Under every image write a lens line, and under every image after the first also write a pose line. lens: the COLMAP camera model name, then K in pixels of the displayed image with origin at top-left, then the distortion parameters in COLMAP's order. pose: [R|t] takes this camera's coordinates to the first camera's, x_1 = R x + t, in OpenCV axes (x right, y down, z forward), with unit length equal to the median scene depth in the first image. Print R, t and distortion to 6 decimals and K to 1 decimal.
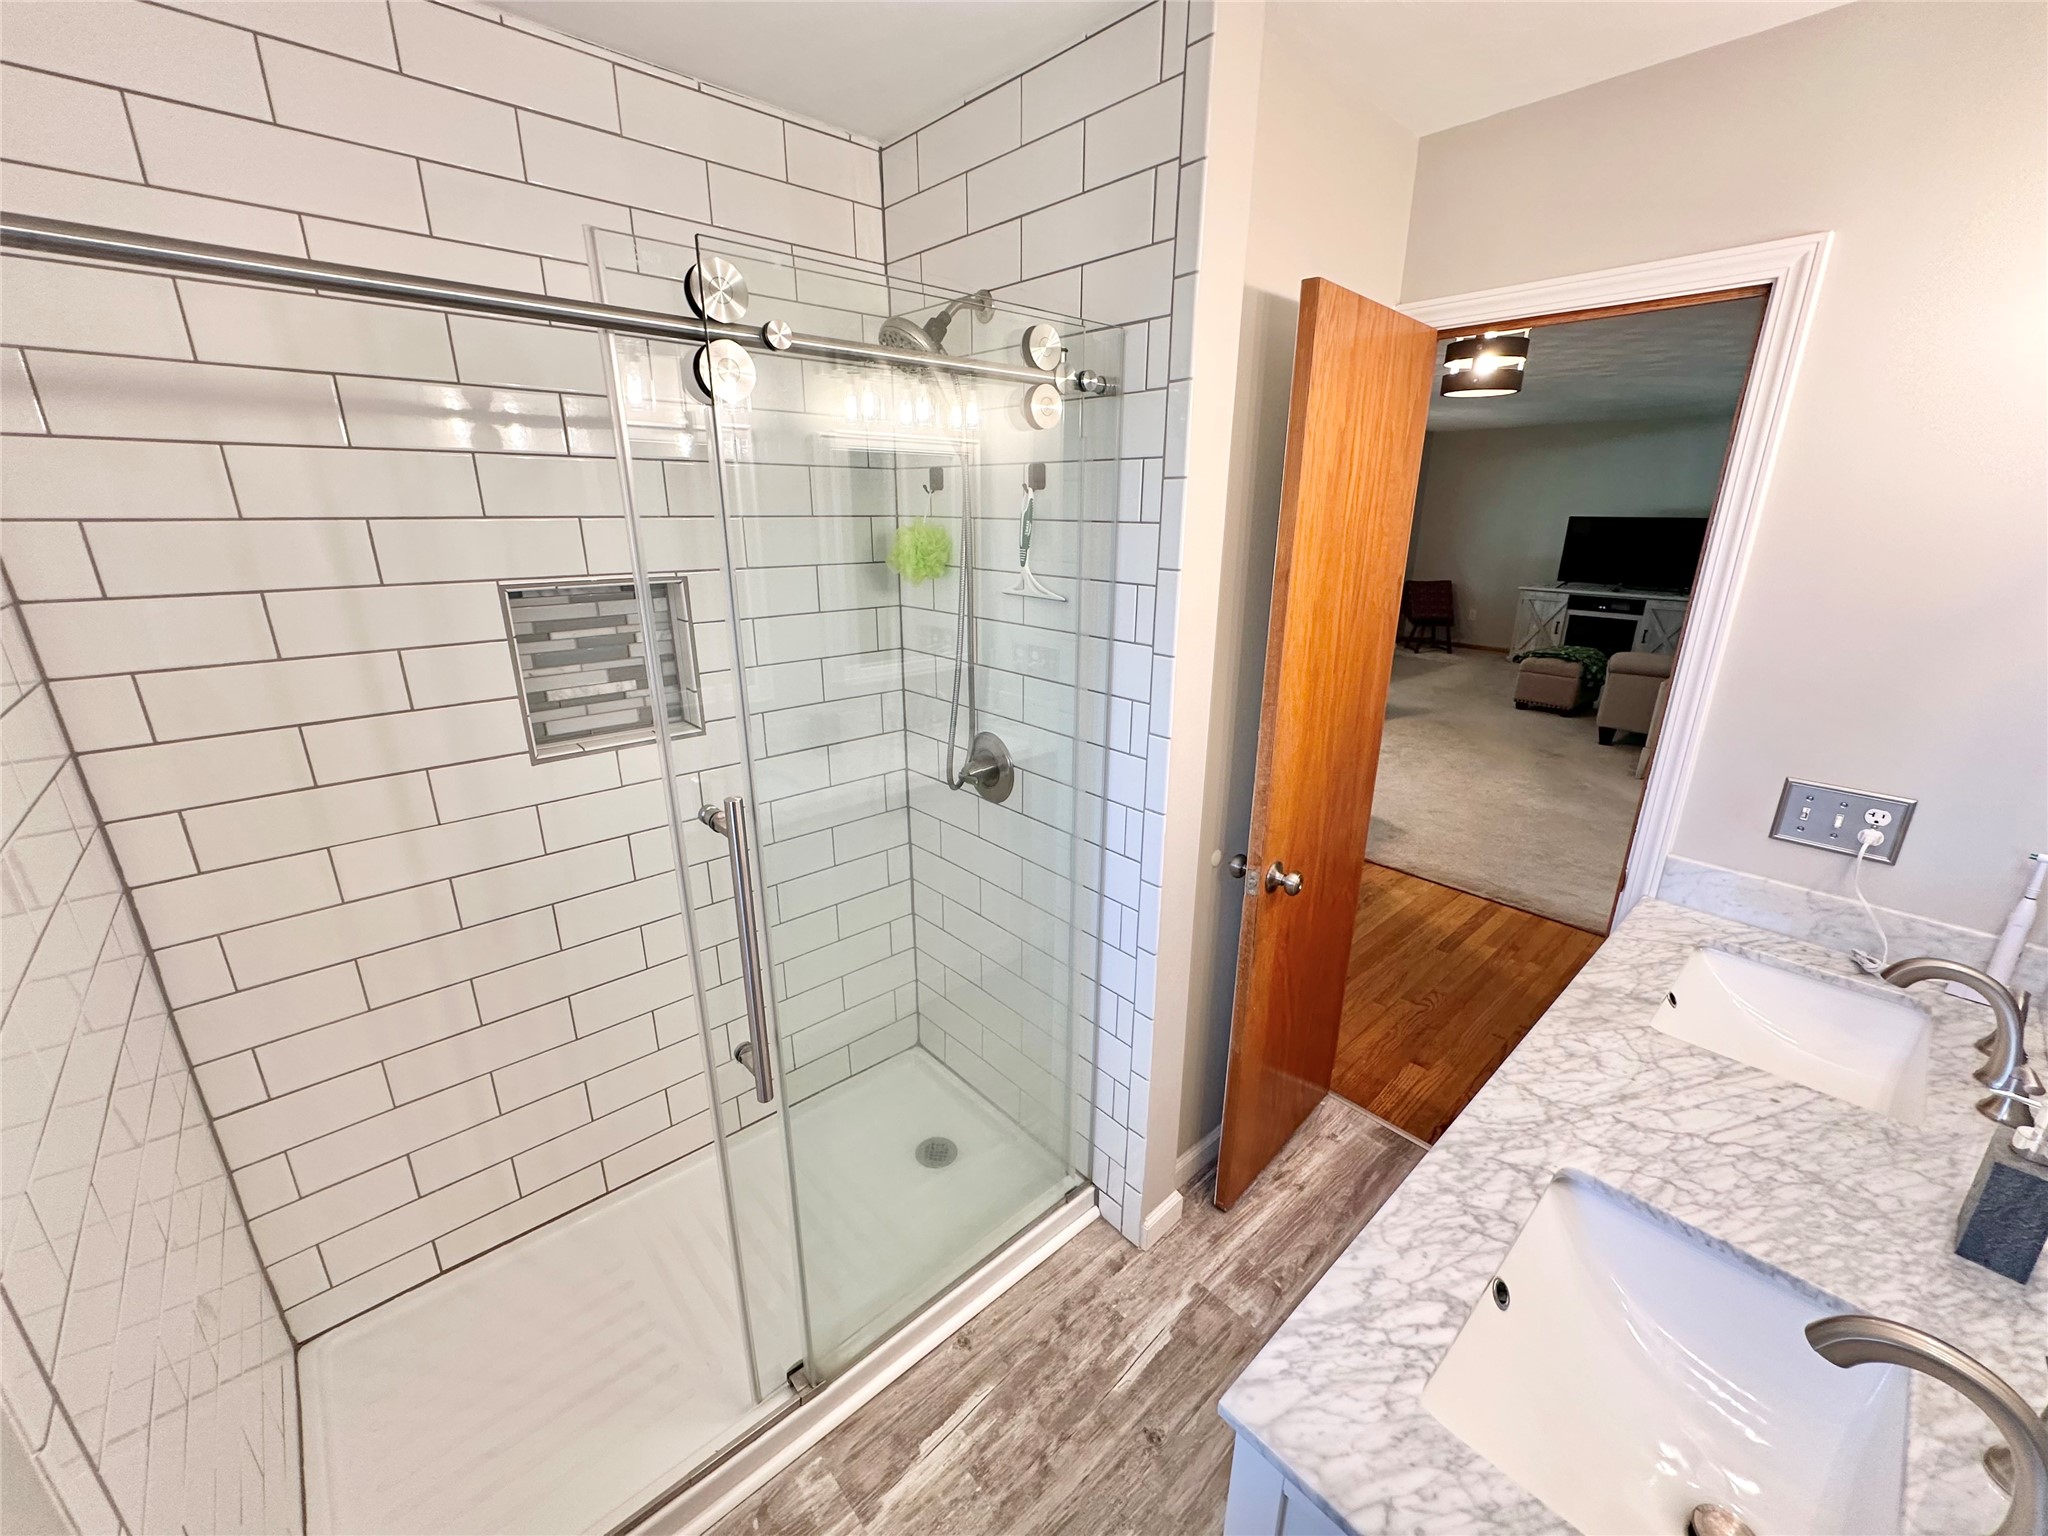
lens RADIAL K [[812.5, 0, 1024.0], [0, 812.5, 768.0], [0, 0, 1]] dist [-0.002813, -0.000558]
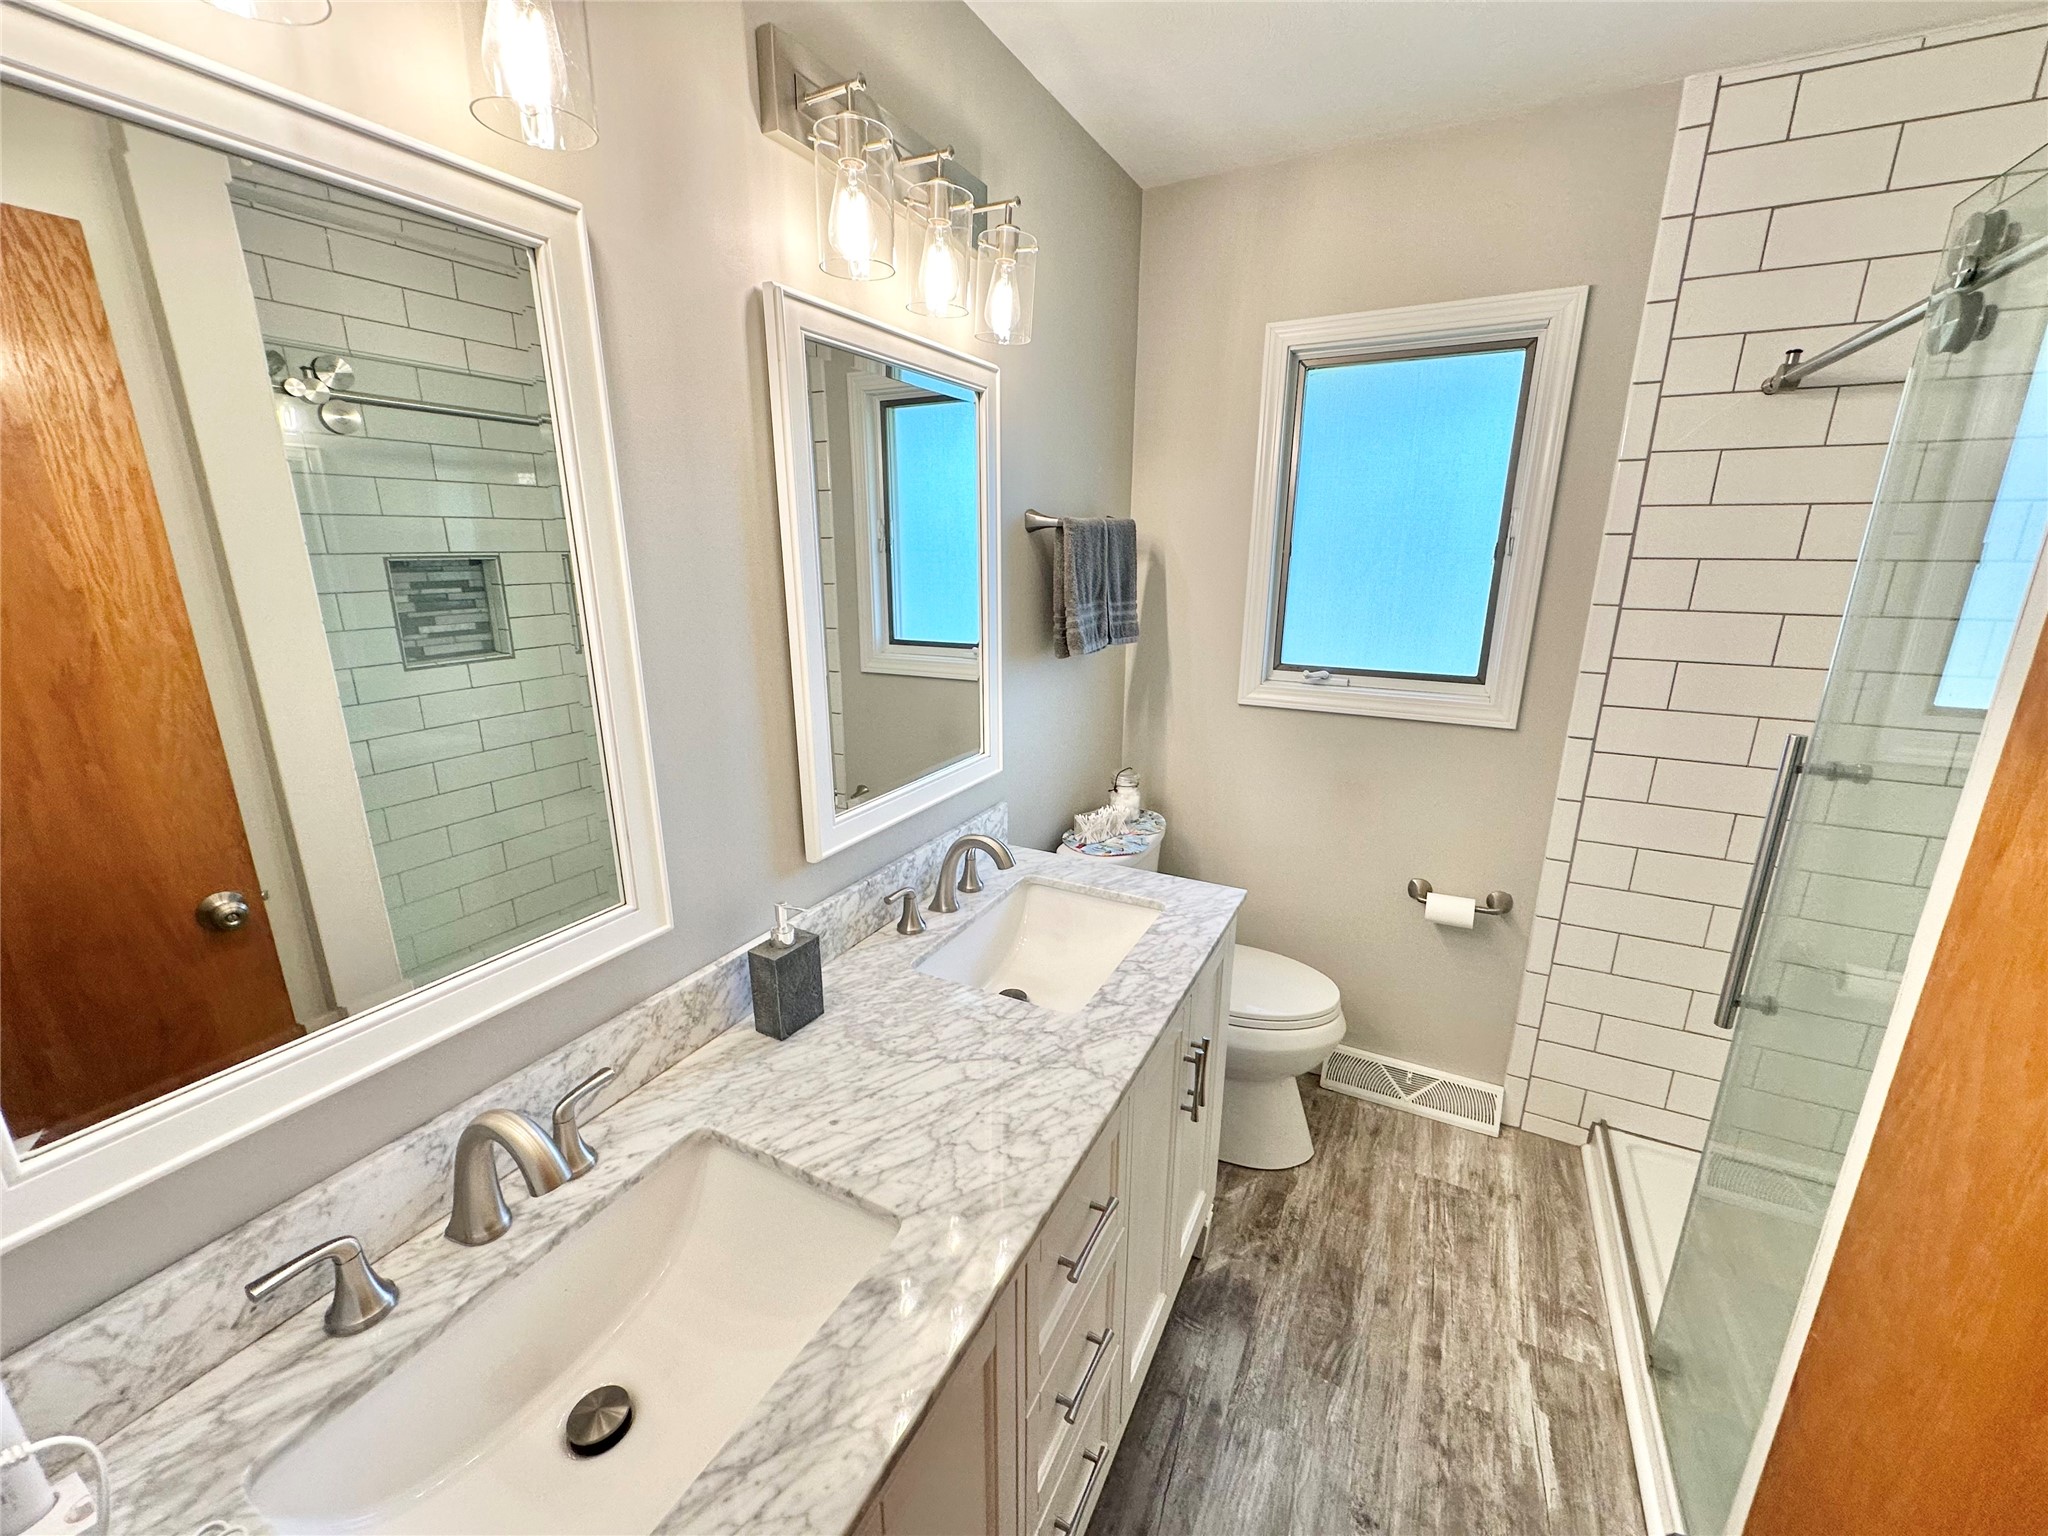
lens RADIAL K [[812.5, 0, 1024.0], [0, 812.5, 768.0], [0, 0, 1]] dist [-0.002813, -0.000558]
pose [[-0.938715, 0.087847, -0.333311, 0.773274], [-0.109433, 0.841001, 0.529851, -0.303248], [0.326861, 0.533854, -0.779847, 1.199248]]
